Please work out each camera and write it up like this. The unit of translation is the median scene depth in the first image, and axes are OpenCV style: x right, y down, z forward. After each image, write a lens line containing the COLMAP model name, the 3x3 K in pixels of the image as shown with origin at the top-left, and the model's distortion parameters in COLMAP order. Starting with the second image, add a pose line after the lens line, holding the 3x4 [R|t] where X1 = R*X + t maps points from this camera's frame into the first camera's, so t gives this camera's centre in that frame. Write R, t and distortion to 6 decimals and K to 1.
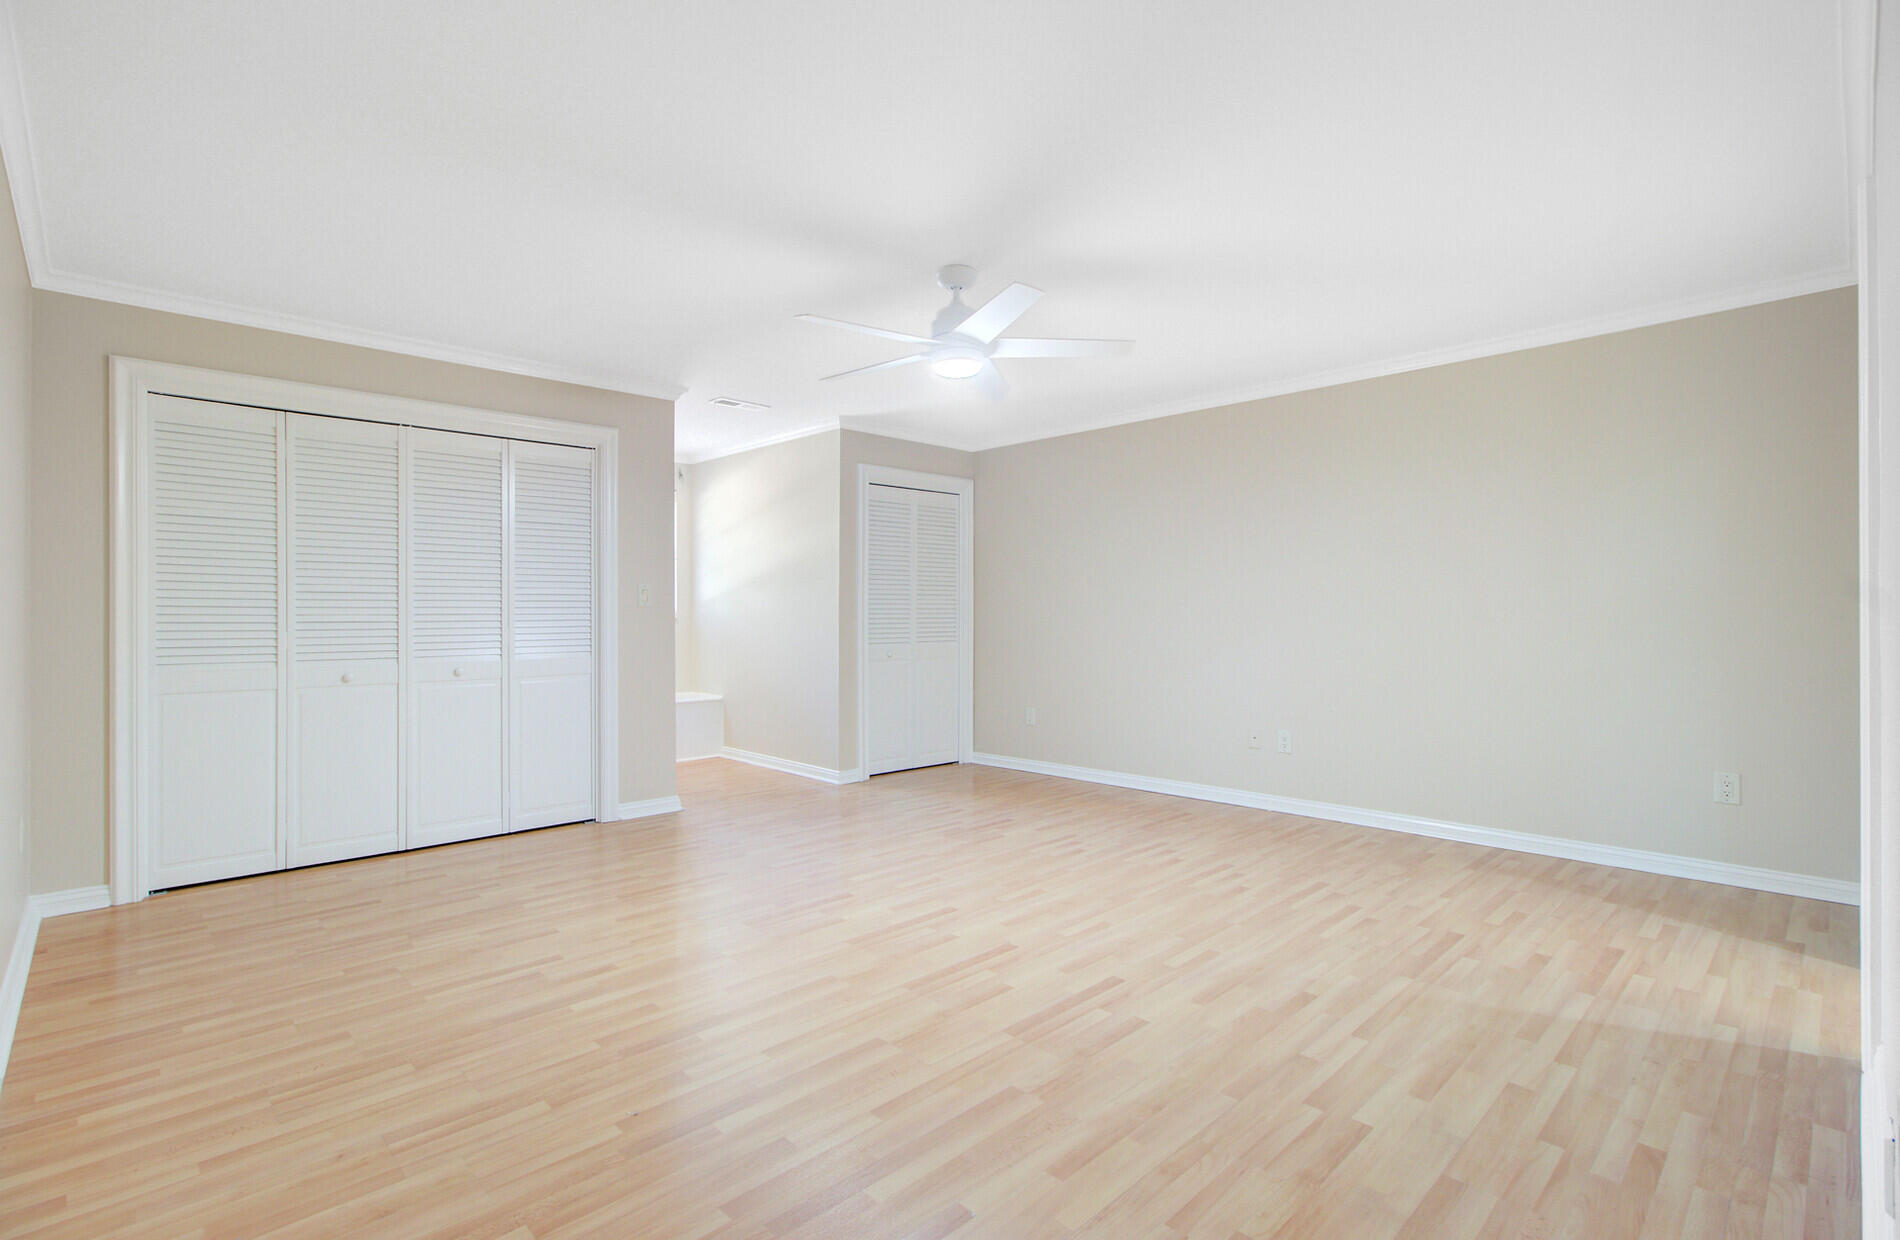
lens RADIAL K [[871.3, 0, 958.2], [0, 871.3, 610.4], [0, 0, 1]] dist [-0.000992, 0.000980]
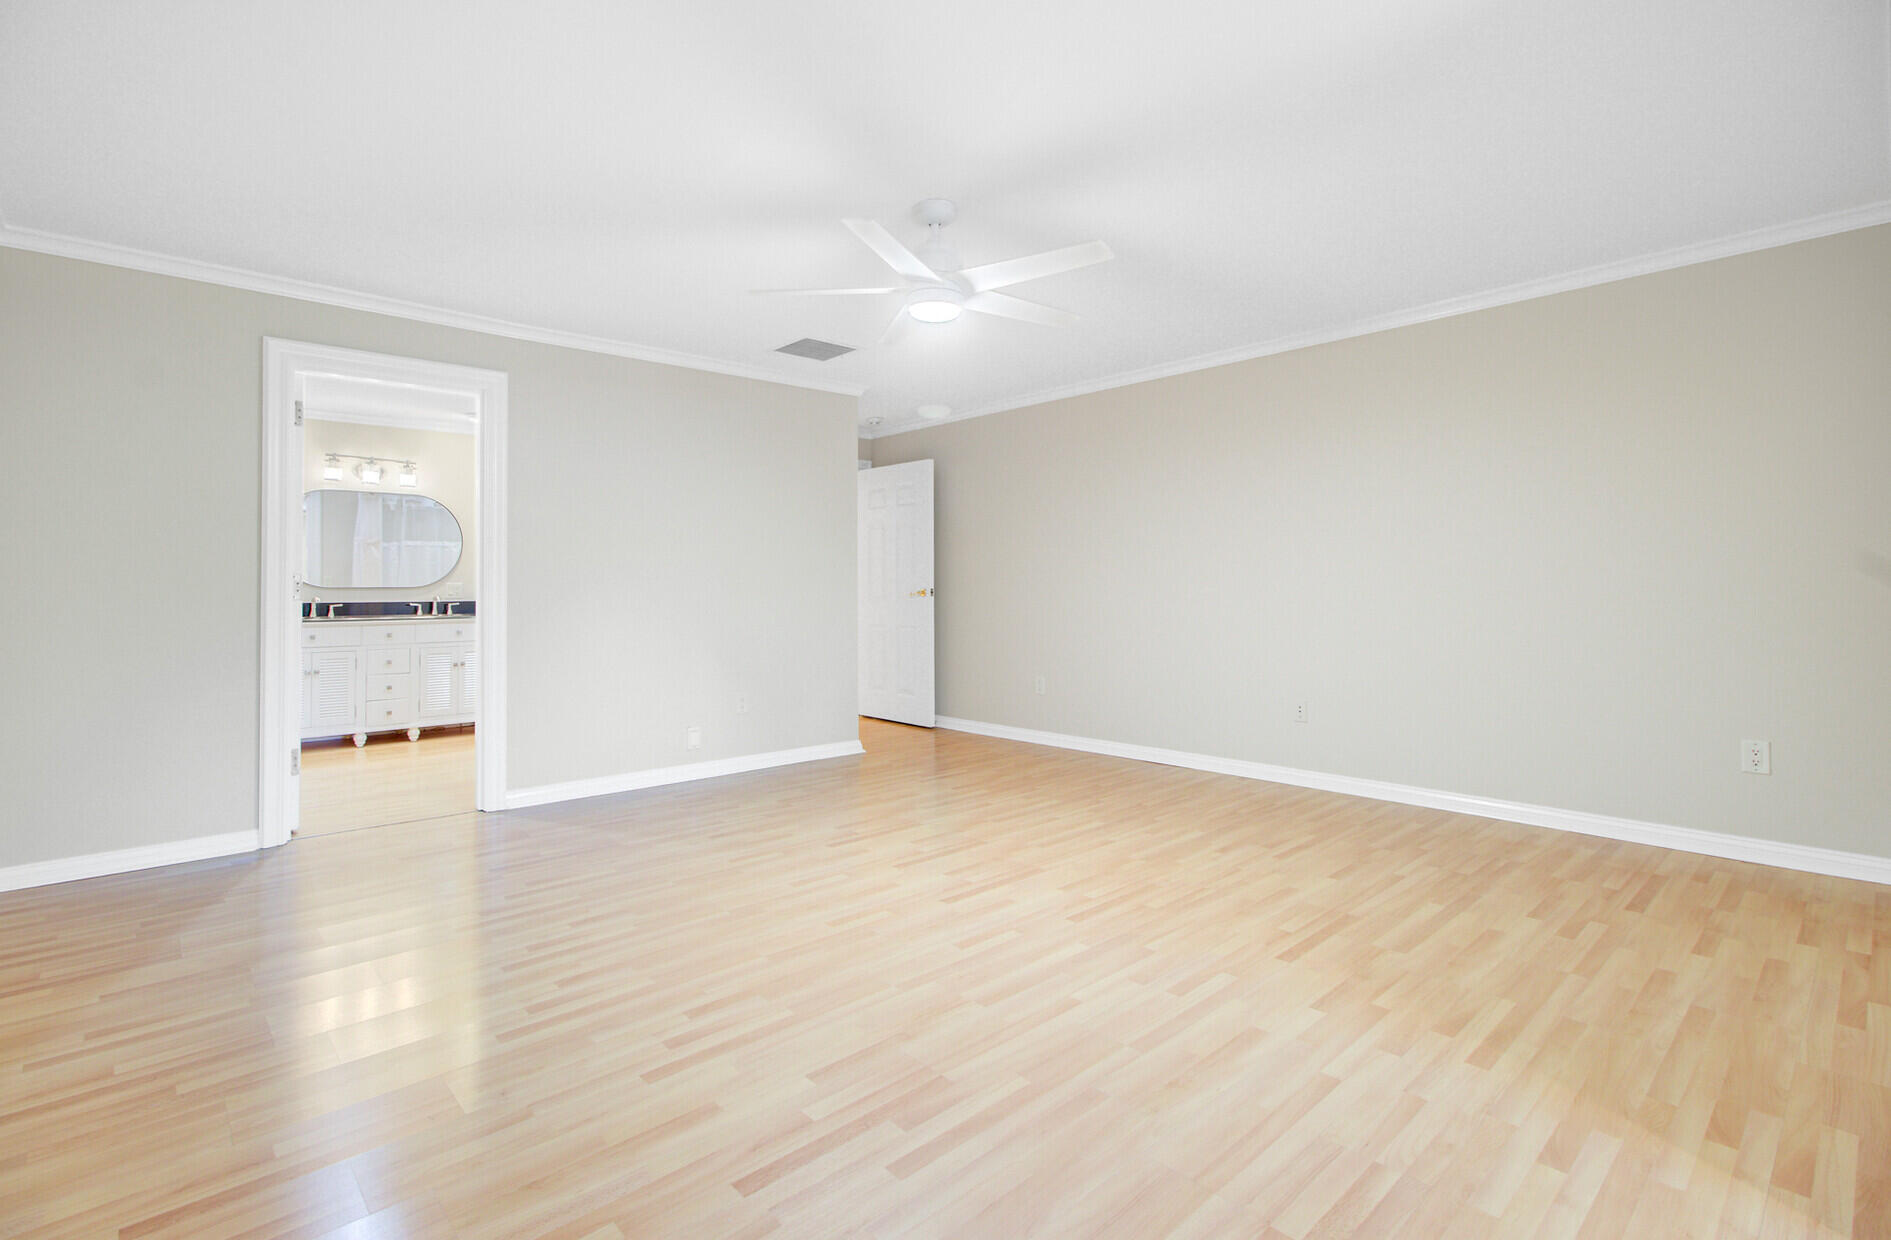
lens RADIAL K [[867.4, 0, 948.5], [0, 867.4, 609.5], [0, 0, 1]] dist [0.000004, 0.000567]
pose [[-0.999316, 0.010148, 0.035572, -0.040150], [0.010947, 0.999691, 0.022330, 0.019519], [-0.035335, 0.022704, -0.999118, 1.727505]]
